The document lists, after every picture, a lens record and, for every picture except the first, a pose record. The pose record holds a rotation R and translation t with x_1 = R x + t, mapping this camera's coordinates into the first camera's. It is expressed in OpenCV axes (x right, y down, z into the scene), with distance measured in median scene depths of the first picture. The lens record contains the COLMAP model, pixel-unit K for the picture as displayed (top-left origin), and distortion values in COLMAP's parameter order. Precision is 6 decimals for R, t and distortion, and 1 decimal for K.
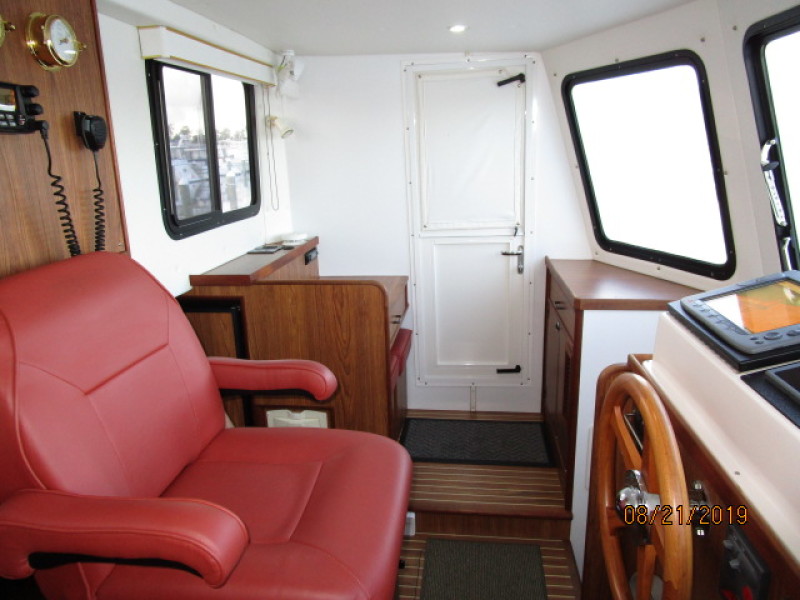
lens RADIAL K [[573.9, 0, 402.1], [0, 573.9, 299.7], [0, 0, 1]] dist [-0.008127, -0.006854]
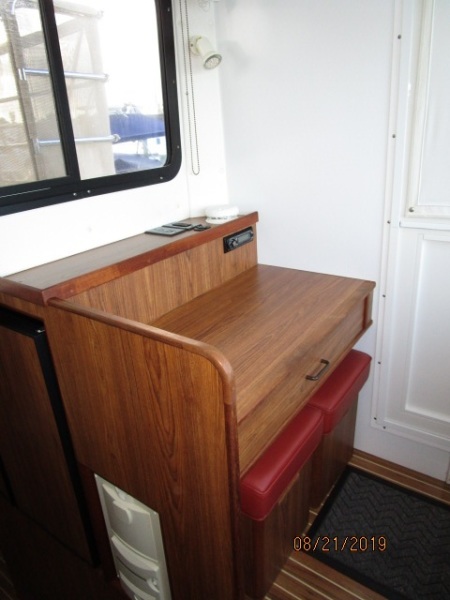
lens RADIAL K [[430.4, 0, 221.1], [0, 430.4, 298.3], [0, 0, 1]] dist [-0.008127, -0.006854]
pose [[0.881990, 0.163111, -0.442140, 0.081893], [-0.093146, 0.980021, 0.175733, -0.099653], [0.461971, -0.113811, 0.879562, 0.505608]]
